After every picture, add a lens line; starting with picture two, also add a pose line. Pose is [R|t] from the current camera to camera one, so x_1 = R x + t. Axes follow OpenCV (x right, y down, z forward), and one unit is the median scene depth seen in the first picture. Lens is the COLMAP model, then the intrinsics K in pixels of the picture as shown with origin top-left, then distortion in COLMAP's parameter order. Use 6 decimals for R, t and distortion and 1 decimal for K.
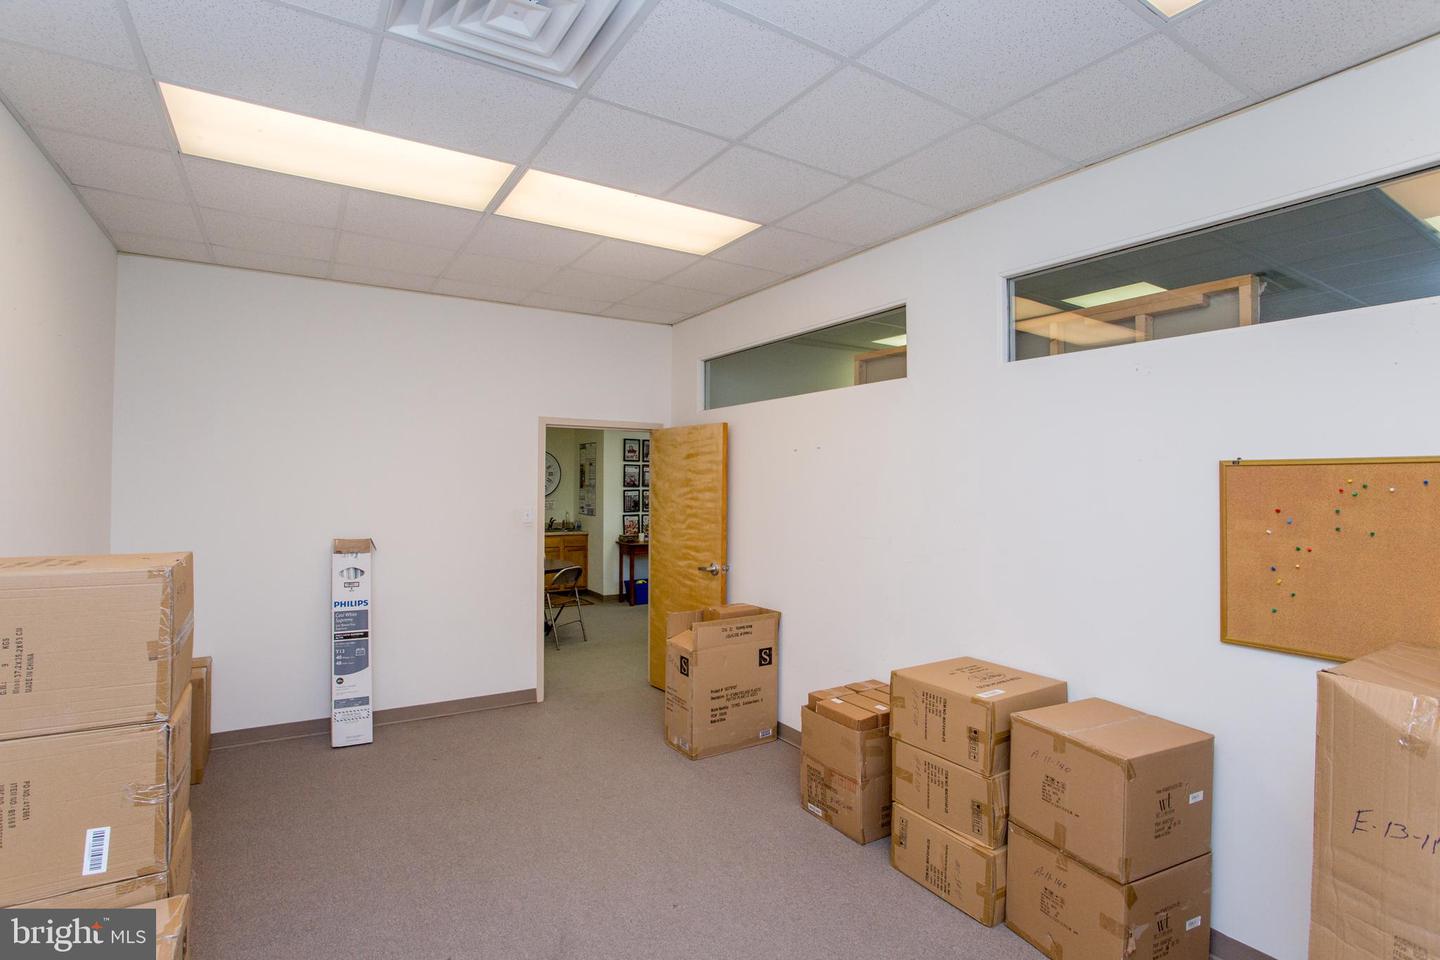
lens RADIAL K [[698.3, 0, 716.4], [0, 698.3, 475.2], [0, 0, 1]] dist [-0.069578, 0.023305]
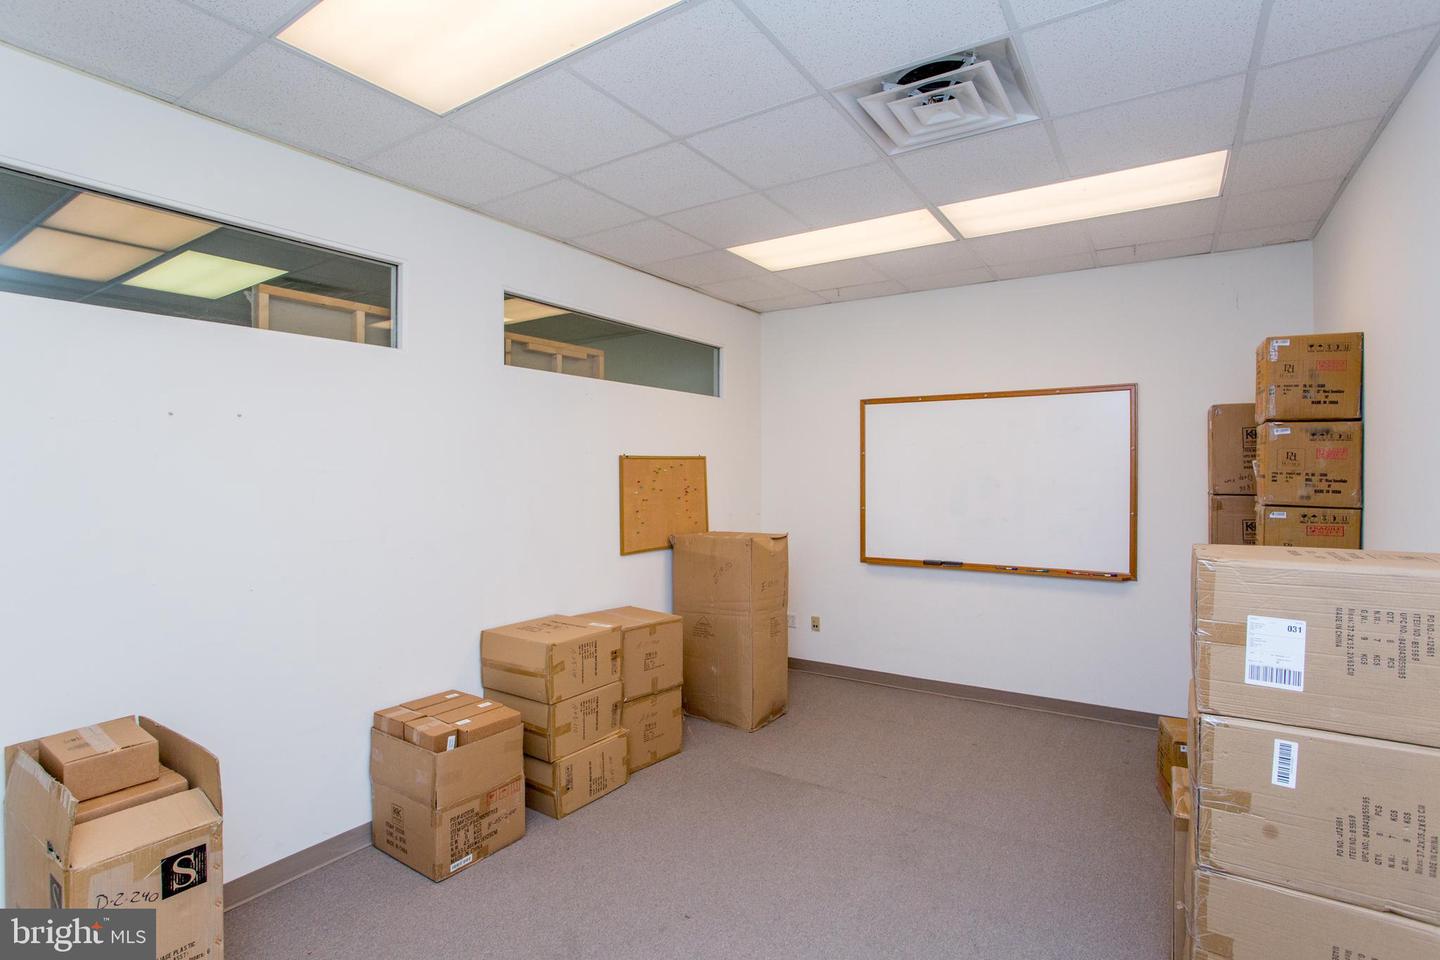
lens RADIAL K [[698.3, 0, 721.6], [0, 698.3, 473.3], [0, 0, 1]] dist [-0.069578, 0.023305]
pose [[-0.417754, -0.012896, 0.908469, -0.922243], [-0.009069, 0.999909, 0.010024, 0.004431], [-0.908515, -0.004052, -0.417833, 1.338478]]
